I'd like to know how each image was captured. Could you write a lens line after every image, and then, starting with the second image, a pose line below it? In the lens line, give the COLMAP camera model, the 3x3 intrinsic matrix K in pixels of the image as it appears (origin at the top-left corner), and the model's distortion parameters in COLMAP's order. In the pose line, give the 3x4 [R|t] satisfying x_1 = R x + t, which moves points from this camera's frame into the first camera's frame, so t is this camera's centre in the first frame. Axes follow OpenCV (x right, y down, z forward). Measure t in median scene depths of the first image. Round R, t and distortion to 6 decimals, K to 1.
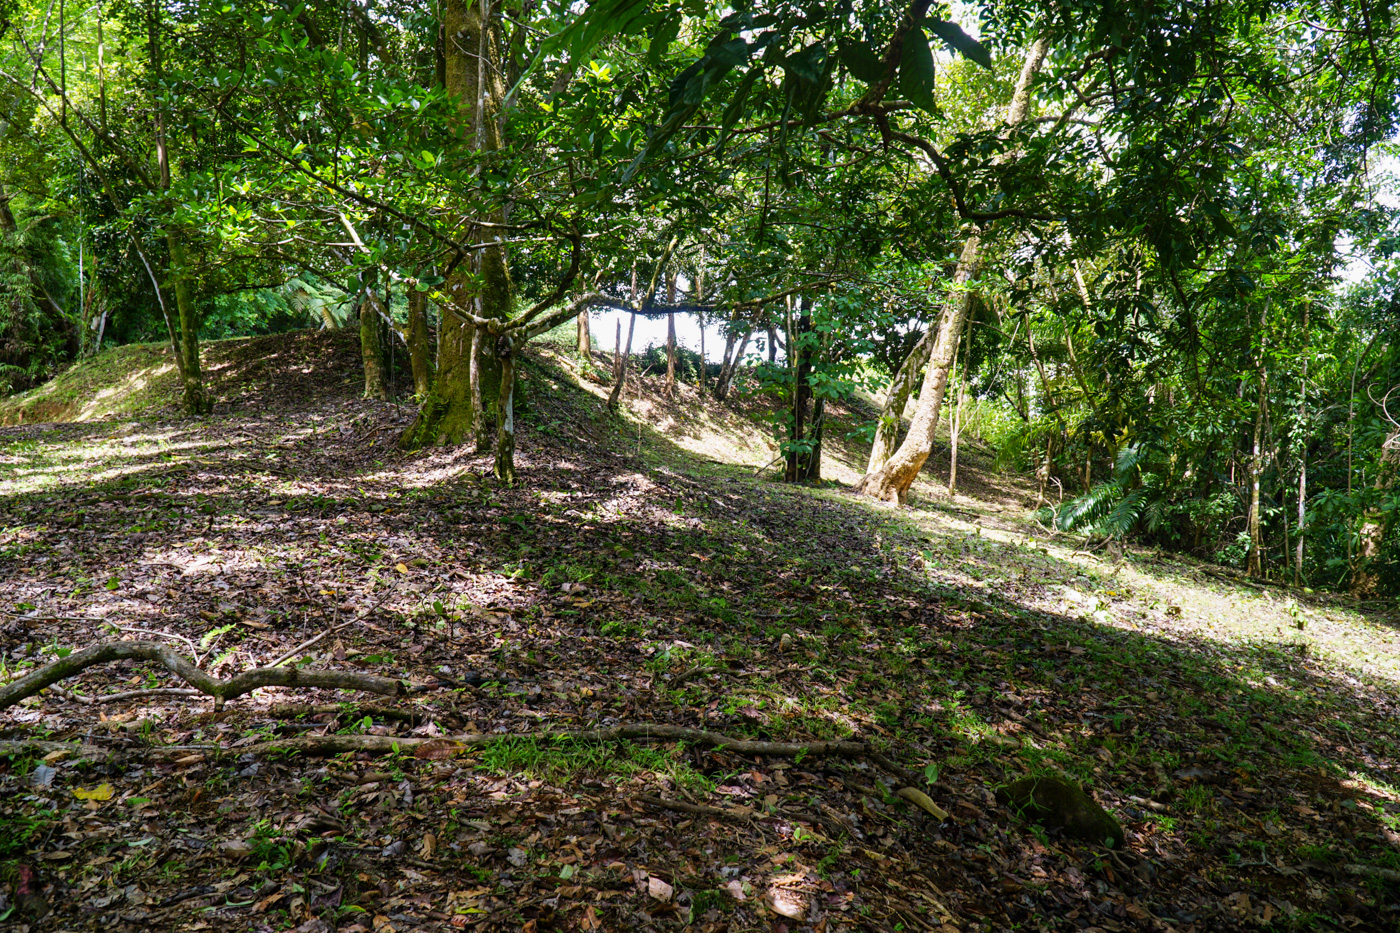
lens RADIAL K [[1109.0, 0, 700.1], [0, 1109.0, 467.6], [0, 0, 1]] dist [-0.013187, -0.003011]
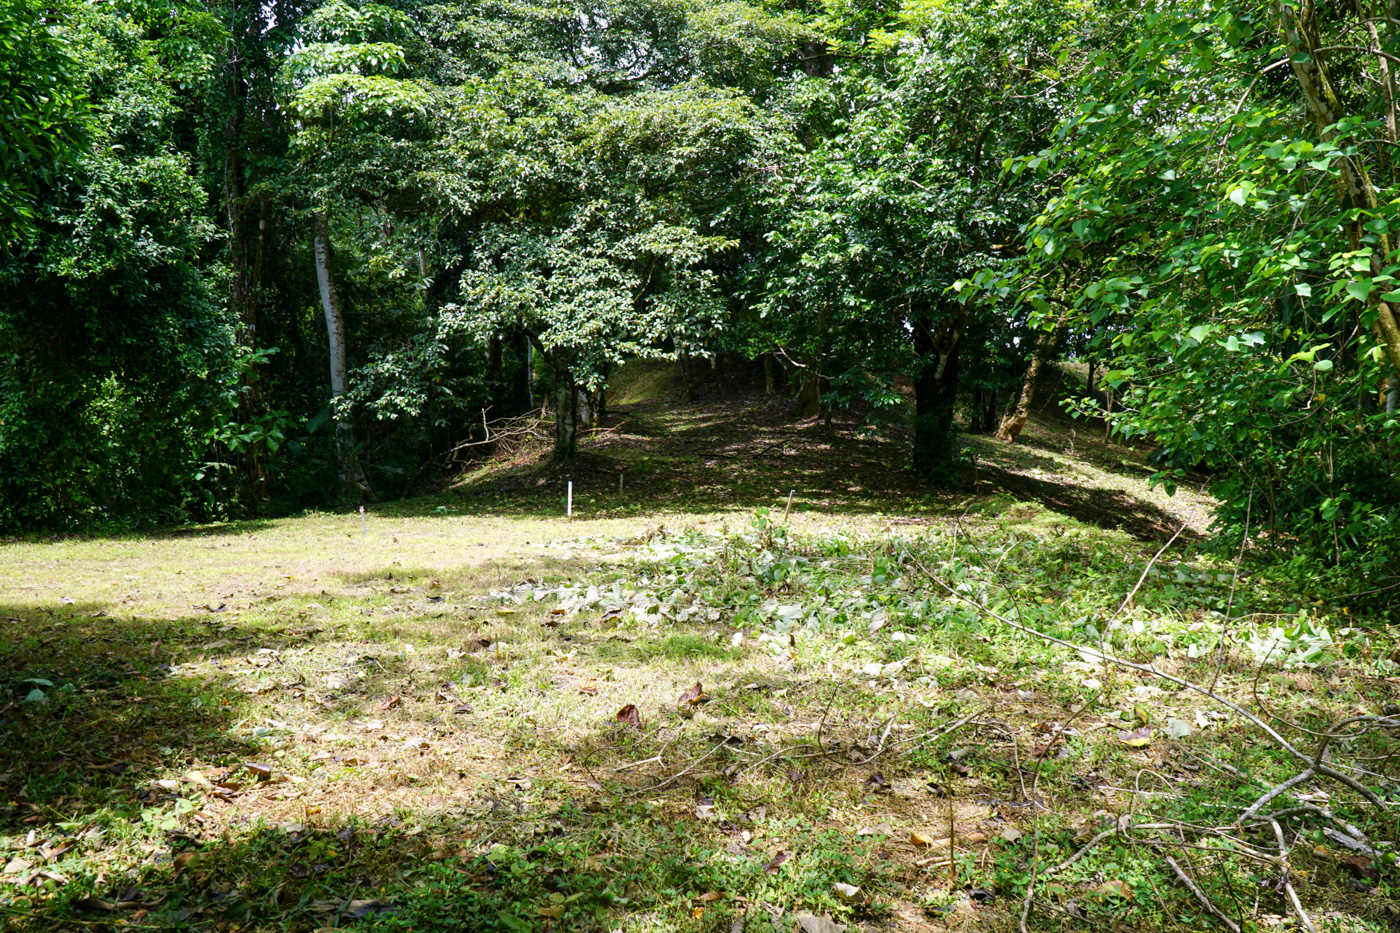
lens RADIAL K [[1109.0, 0, 700.0], [0, 1109.0, 464.3], [0, 0, 1]] dist [-0.013187, -0.003011]
pose [[0.958256, 0.008881, -0.285772, 0.349664], [-0.000224, 0.999540, 0.030311, 0.020563], [0.285910, -0.028982, 0.957818, -1.980556]]
